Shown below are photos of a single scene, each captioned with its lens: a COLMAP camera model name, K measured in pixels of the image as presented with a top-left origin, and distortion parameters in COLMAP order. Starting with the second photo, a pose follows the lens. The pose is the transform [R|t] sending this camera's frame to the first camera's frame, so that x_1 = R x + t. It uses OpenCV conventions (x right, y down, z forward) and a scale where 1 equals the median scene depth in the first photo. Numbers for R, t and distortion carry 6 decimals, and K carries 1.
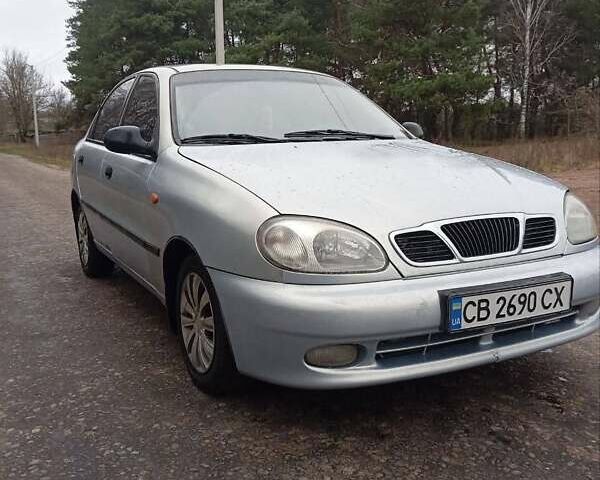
lens RADIAL K [[642.5, 0, 302.7], [0, 642.5, 248.8], [0, 0, 1]] dist [0.121645, -0.240419]
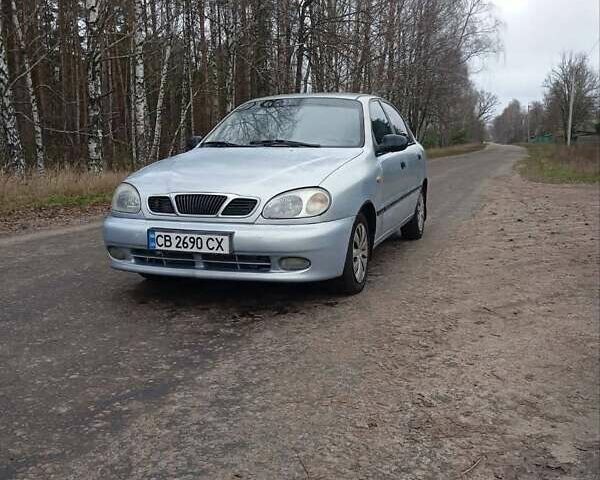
lens RADIAL K [[642.5, 0, 302.7], [0, 642.5, 248.8], [0, 0, 1]] dist [0.121645, -0.240419]
pose [[0.682131, 0.137267, -0.718230, 1.462548], [-0.137920, 0.988745, 0.057979, -0.033615], [0.718105, 0.059510, 0.693386, 0.011706]]
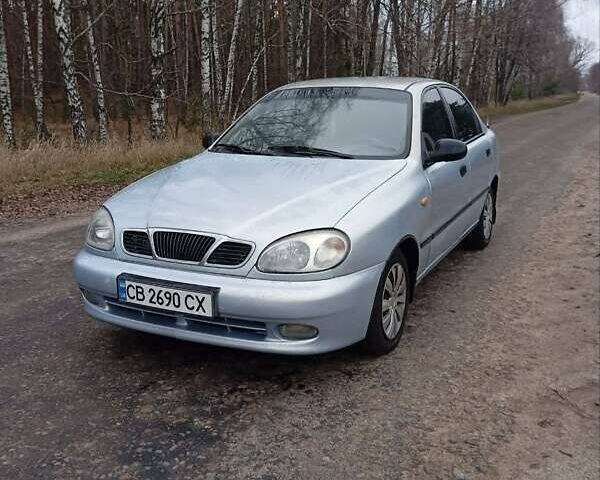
lens RADIAL K [[642.5, 0, 302.7], [0, 642.5, 248.8], [0, 0, 1]] dist [0.121645, -0.240419]
pose [[0.588885, 0.211707, -0.779996, 1.258851], [-0.152262, 0.976863, 0.150184, -0.216146], [0.793744, 0.030323, 0.607495, 0.327005]]
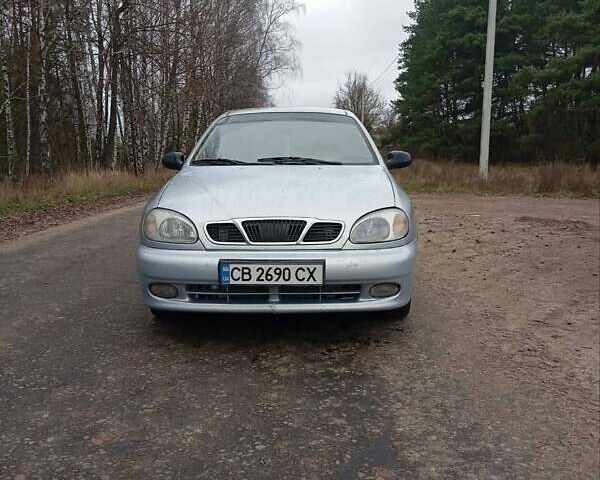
lens RADIAL K [[642.5, 0, 302.7], [0, 642.5, 248.8], [0, 0, 1]] dist [0.121645, -0.240419]
pose [[0.876245, 0.086284, -0.474078, 0.911307], [-0.096599, 0.995320, 0.002608, 0.011322], [0.472084, 0.043510, 0.880479, -0.266995]]
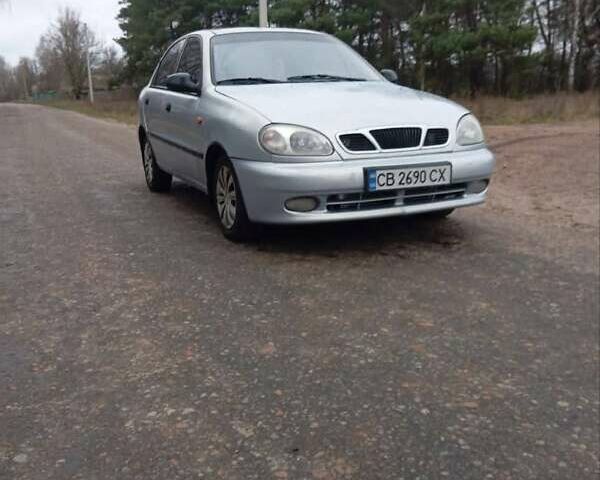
lens RADIAL K [[642.5, 0, 302.7], [0, 642.5, 248.8], [0, 0, 1]] dist [0.121645, -0.240419]
pose [[0.997300, 0.010857, -0.072625, 0.138430], [-0.006118, 0.997856, 0.065165, 0.132793], [0.073176, -0.064544, 0.995228, -0.565252]]
